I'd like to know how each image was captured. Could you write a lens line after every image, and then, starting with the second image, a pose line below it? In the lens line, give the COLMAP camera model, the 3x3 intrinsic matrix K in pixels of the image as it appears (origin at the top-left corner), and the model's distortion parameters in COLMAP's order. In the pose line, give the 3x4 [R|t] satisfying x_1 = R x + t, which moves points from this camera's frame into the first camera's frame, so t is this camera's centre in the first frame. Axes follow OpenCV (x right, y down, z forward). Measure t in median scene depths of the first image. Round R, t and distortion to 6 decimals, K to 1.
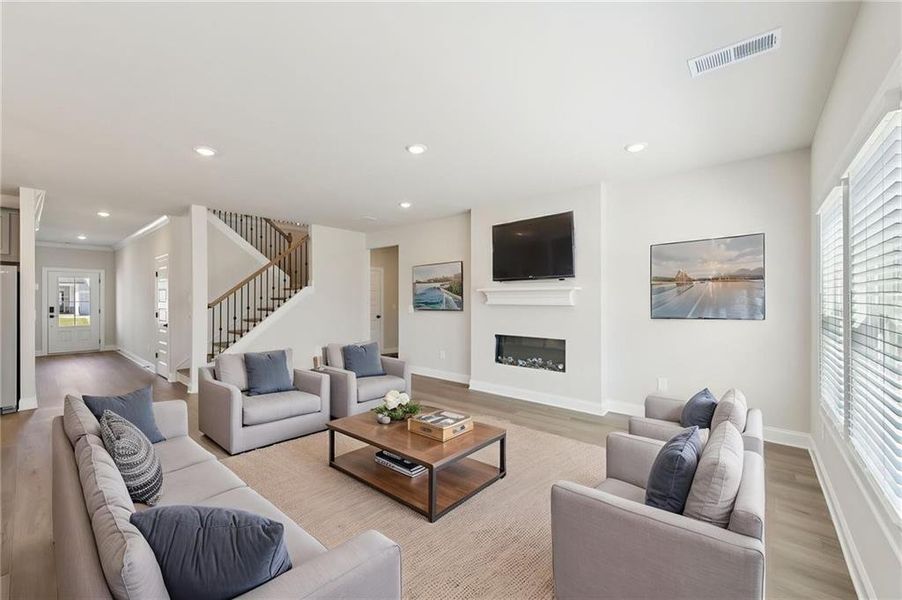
lens RADIAL K [[362.0, 0, 449.2], [0, 362.0, 299.1], [0, 0, 1]] dist [0.001262, 0.000159]
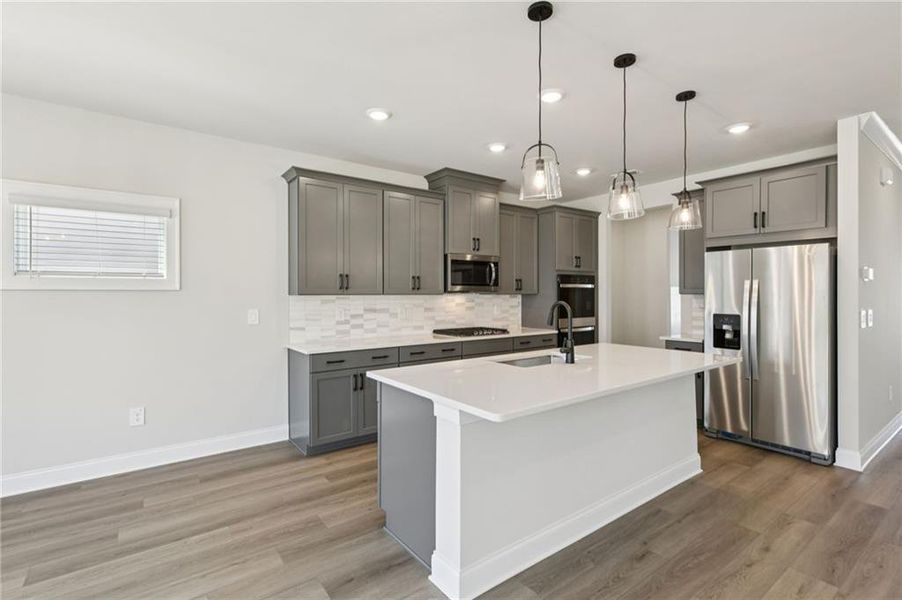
lens RADIAL K [[418.6, 0, 449.2], [0, 418.6, 297.0], [0, 0, 1]] dist [0.002732, 0.000313]
pose [[-0.229804, 0.005427, -0.973222, -0.250217], [0.001065, 0.999985, 0.005325, 0.000476], [0.973236, 0.000187, -0.229806, 0.424410]]
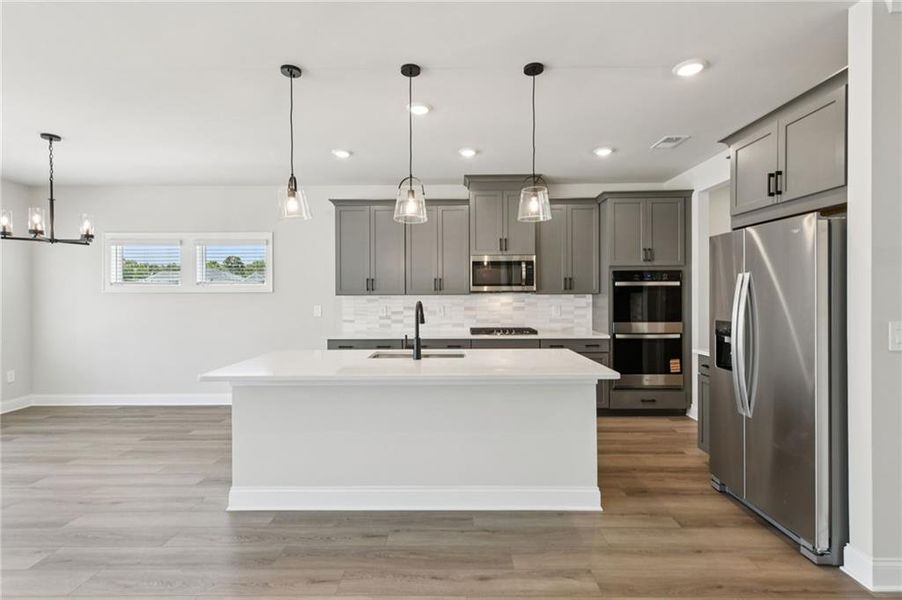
lens RADIAL K [[425.0, 0, 453.1], [0, 425.0, 297.2], [0, 0, 1]] dist [0.001277, 0.000044]
pose [[-0.763936, 0.006595, -0.645259, -0.469596], [0.003438, 0.999975, 0.006149, -0.000048], [0.645283, 0.002479, -0.763939, 0.922288]]
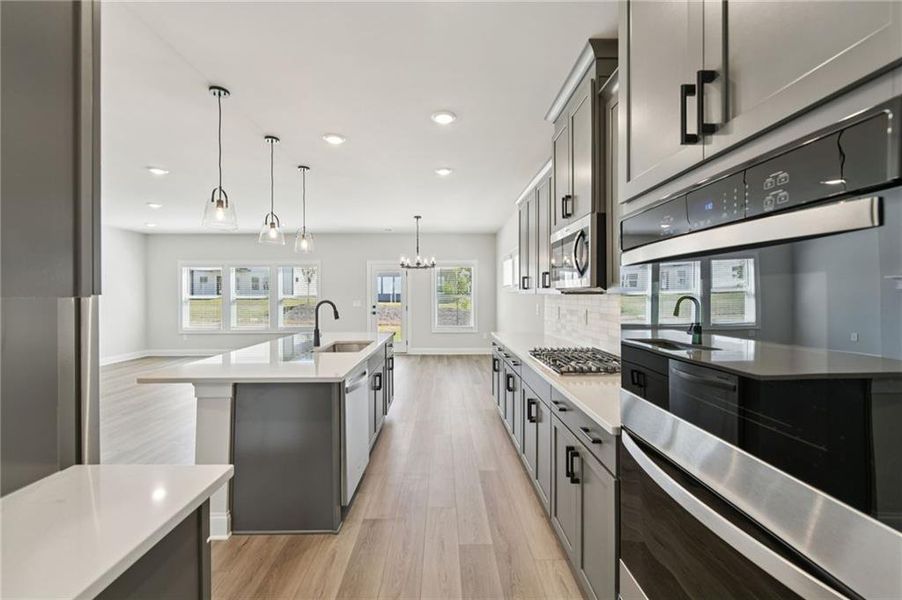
lens RADIAL K [[364.4, 0, 446.3], [0, 364.4, 294.9], [0, 0, 1]] dist [0.001782, 0.000215]
pose [[-0.653184, 0.001008, 0.757198, -1.422814], [0.003659, 0.999992, 0.001824, -0.001229], [-0.757190, 0.003962, -0.653183, 0.688941]]
